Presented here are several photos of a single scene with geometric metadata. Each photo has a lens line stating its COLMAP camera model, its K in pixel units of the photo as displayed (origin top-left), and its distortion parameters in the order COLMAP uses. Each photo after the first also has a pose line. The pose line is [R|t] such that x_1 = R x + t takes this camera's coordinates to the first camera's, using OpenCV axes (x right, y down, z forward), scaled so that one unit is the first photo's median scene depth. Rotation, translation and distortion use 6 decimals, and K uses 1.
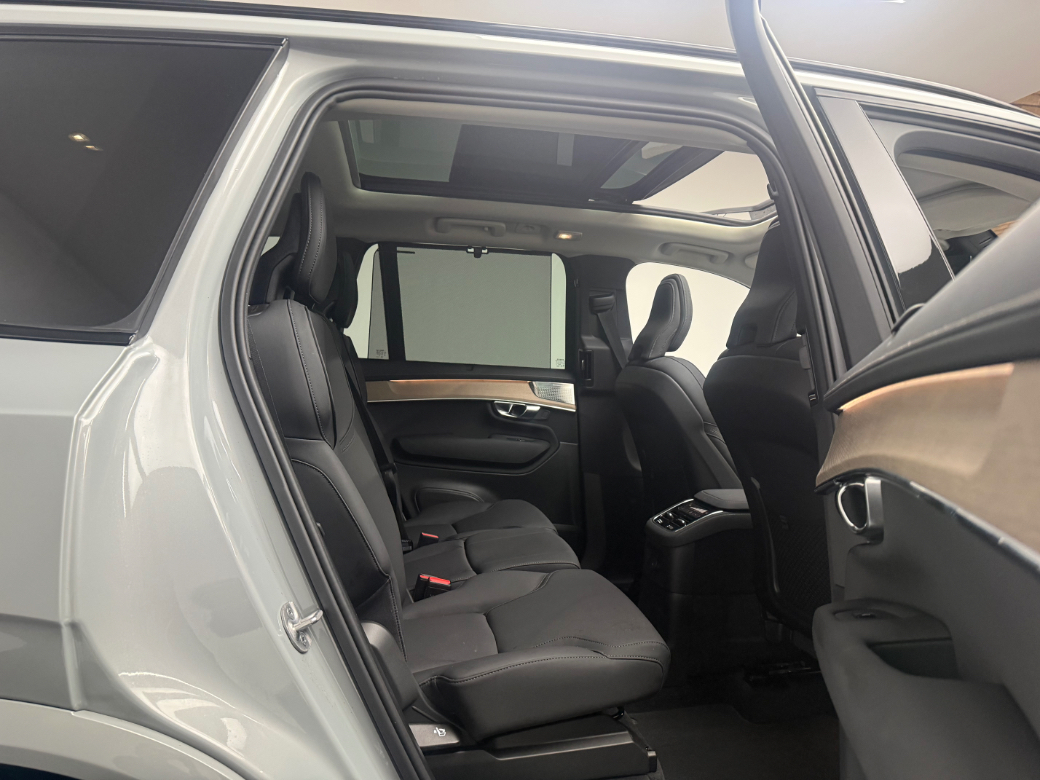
lens RADIAL K [[741.3, 0, 523.9], [0, 741.3, 387.8], [0, 0, 1]] dist [0.044333, -0.018804]
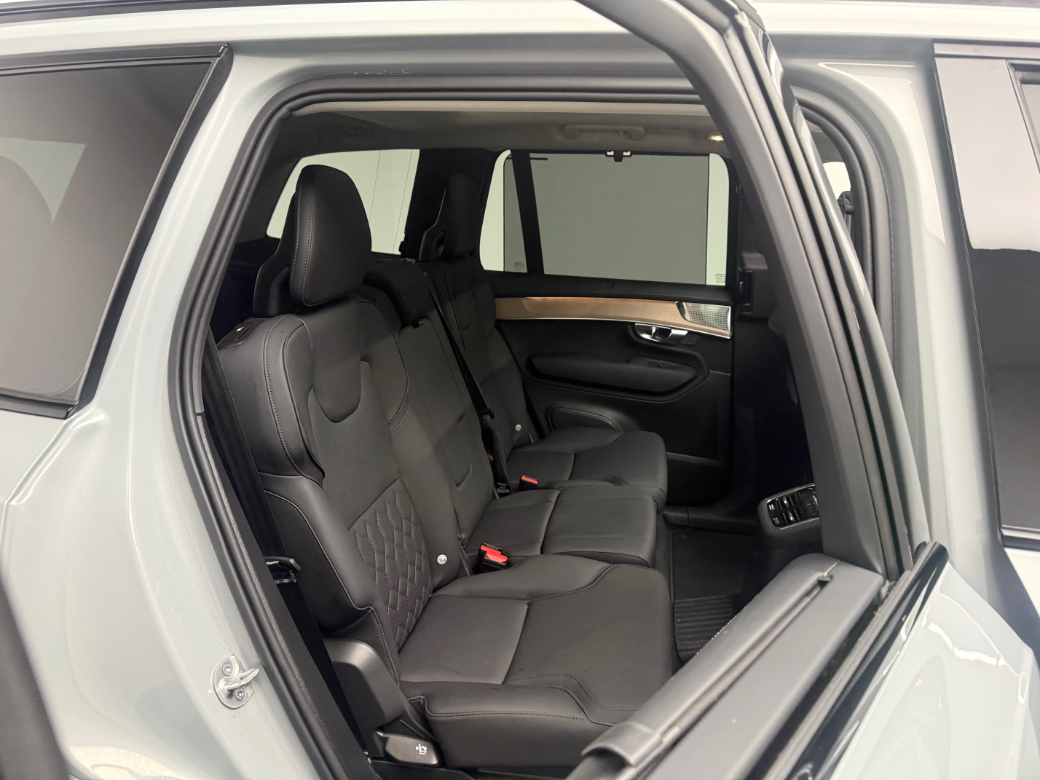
lens RADIAL K [[741.3, 0, 517.4], [0, 741.3, 390.0], [0, 0, 1]] dist [0.044333, -0.018804]
pose [[0.933961, 0.096475, -0.344107, 0.149317], [-0.007970, 0.968256, 0.249832, -0.131431], [0.357286, -0.230591, 0.905082, 0.105214]]
